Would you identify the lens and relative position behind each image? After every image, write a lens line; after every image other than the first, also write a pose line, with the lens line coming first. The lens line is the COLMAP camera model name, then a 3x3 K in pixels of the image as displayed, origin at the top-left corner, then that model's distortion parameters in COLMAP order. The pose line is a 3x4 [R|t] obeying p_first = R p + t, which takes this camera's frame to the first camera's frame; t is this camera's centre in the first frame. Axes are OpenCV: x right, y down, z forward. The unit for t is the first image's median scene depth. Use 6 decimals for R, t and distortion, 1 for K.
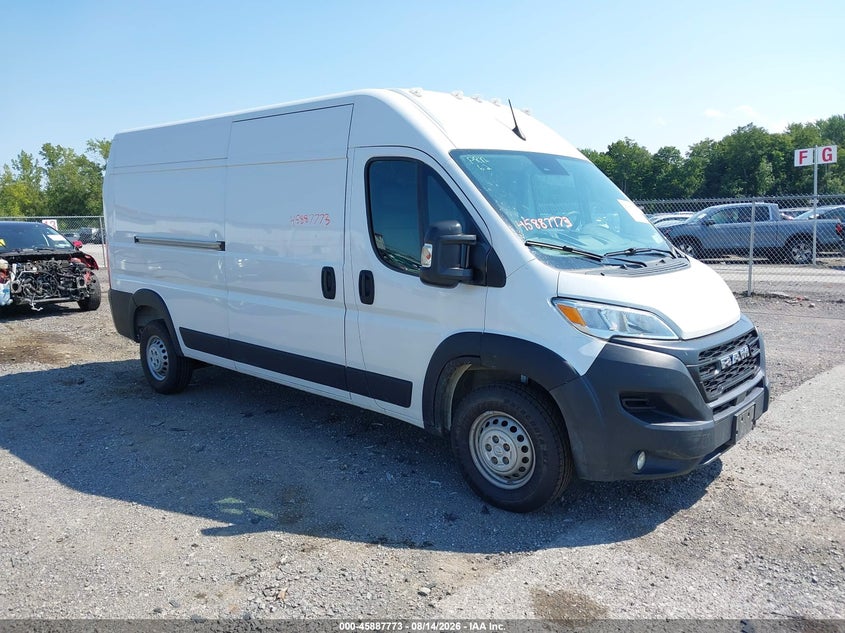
lens RADIAL K [[668.7, 0, 417.2], [0, 668.7, 316.9], [0, 0, 1]] dist [0.021340, -0.014587]
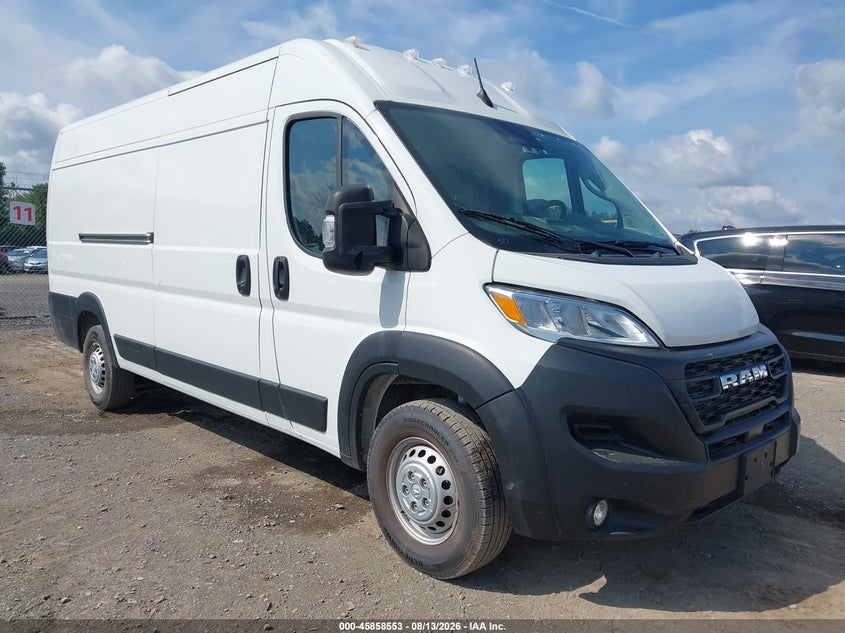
lens RADIAL K [[675.2, 0, 426.5], [0, 675.2, 311.0], [0, 0, 1]] dist [0.018109, -0.013215]
pose [[0.997653, 0.027672, -0.062636, 0.156299], [-0.031749, 0.997376, -0.065058, 0.043295], [0.060672, 0.066894, 0.995914, 0.217052]]
